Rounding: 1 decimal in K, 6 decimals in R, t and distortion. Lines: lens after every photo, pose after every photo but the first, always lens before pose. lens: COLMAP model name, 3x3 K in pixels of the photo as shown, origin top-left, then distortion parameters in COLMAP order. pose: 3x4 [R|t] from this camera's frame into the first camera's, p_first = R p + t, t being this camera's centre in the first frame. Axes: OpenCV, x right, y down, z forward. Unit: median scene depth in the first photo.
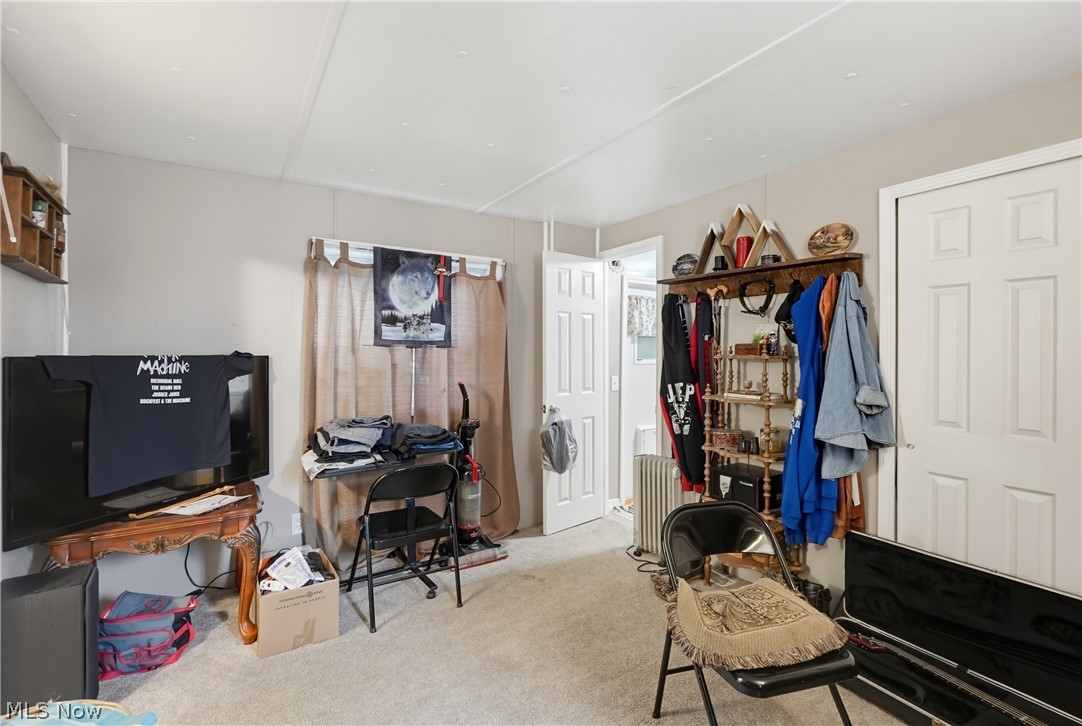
lens RADIAL K [[506.3, 0, 538.3], [0, 506.3, 355.0], [0, 0, 1]] dist [0.000919, 0.000396]
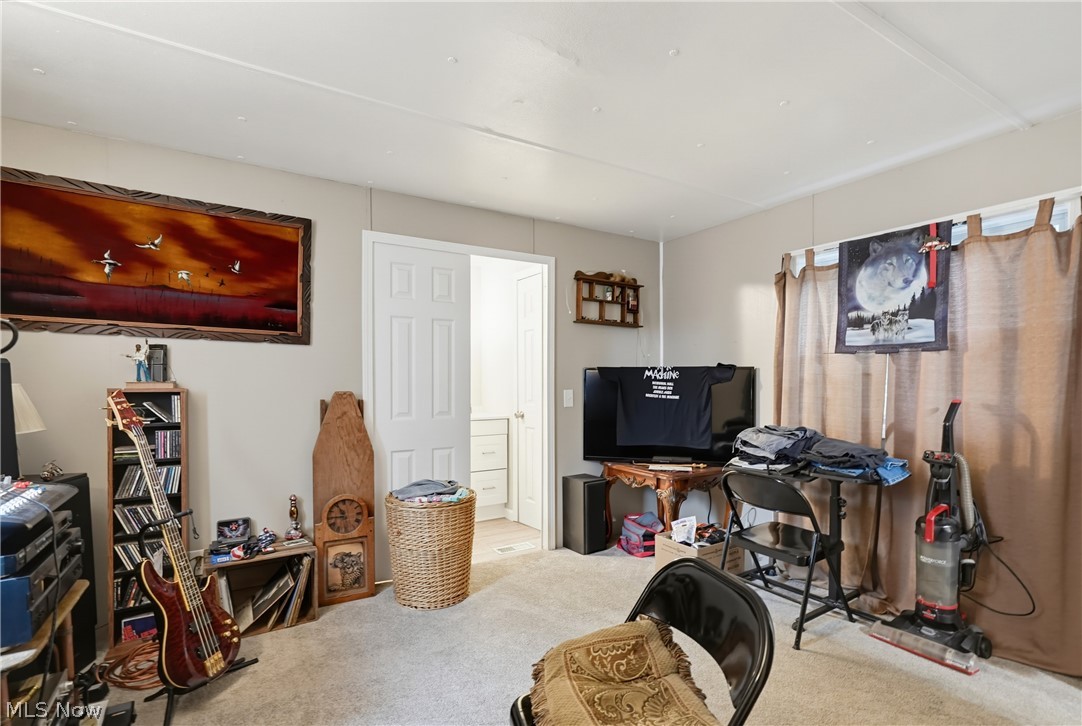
lens RADIAL K [[502.6, 0, 538.2], [0, 502.6, 397.6], [0, 0, 1]] dist [0.000188, -0.000006]
pose [[-0.011887, 0.034247, -0.999343, 0.600701], [-0.004210, 0.999403, 0.034300, 0.033027], [0.999920, 0.004615, -0.011736, 0.488770]]
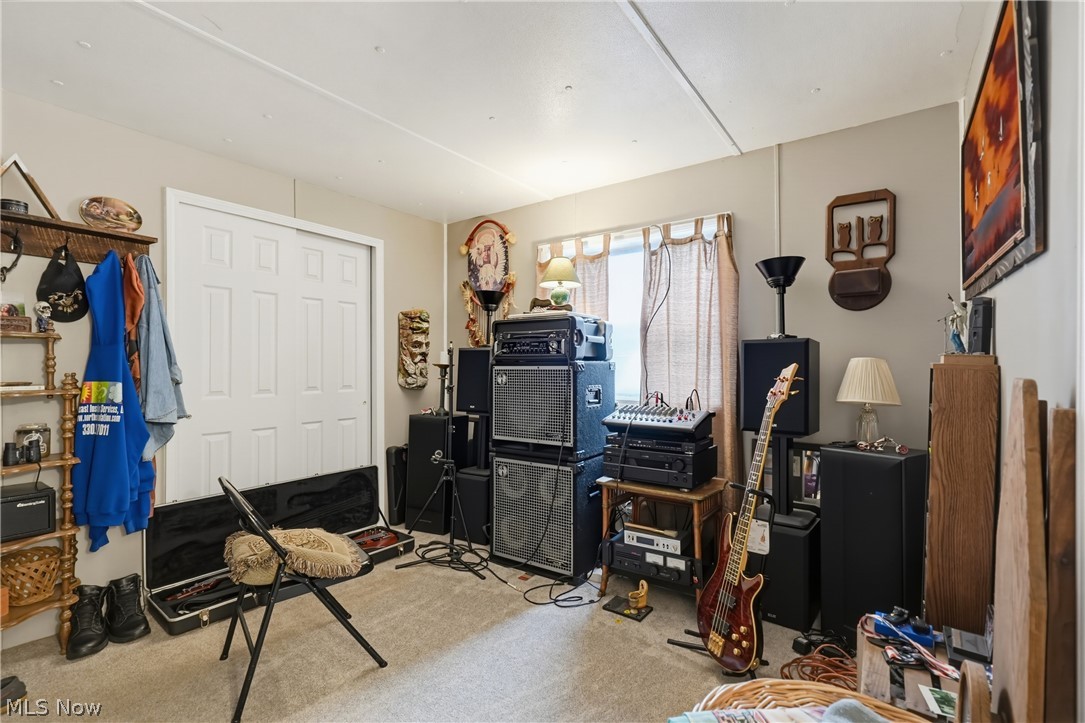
lens RADIAL K [[497.6, 0, 542.5], [0, 497.6, 361.5], [0, 0, 1]] dist [0.000164, 0.000030]
pose [[-0.385647, 0.003989, 0.922638, -0.477422], [0.008056, 0.999967, -0.000956, 0.042895], [-0.922611, 0.007064, -0.385666, 0.511311]]
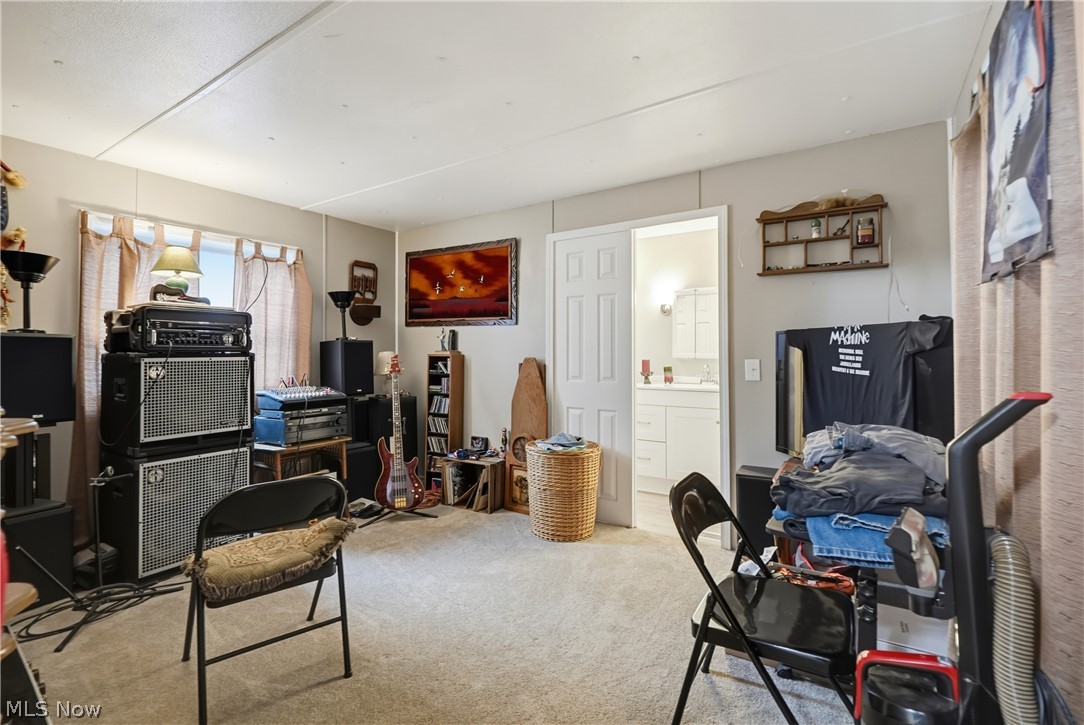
lens RADIAL K [[496.5, 0, 540.4], [0, 496.5, 351.1], [0, 0, 1]] dist [-0.000605, 0.000170]
pose [[-0.906387, 0.000108, -0.422448, 0.183156], [0.000189, 1.000000, -0.000149, 0.038903], [0.422448, -0.000214, -0.906387, 1.243400]]
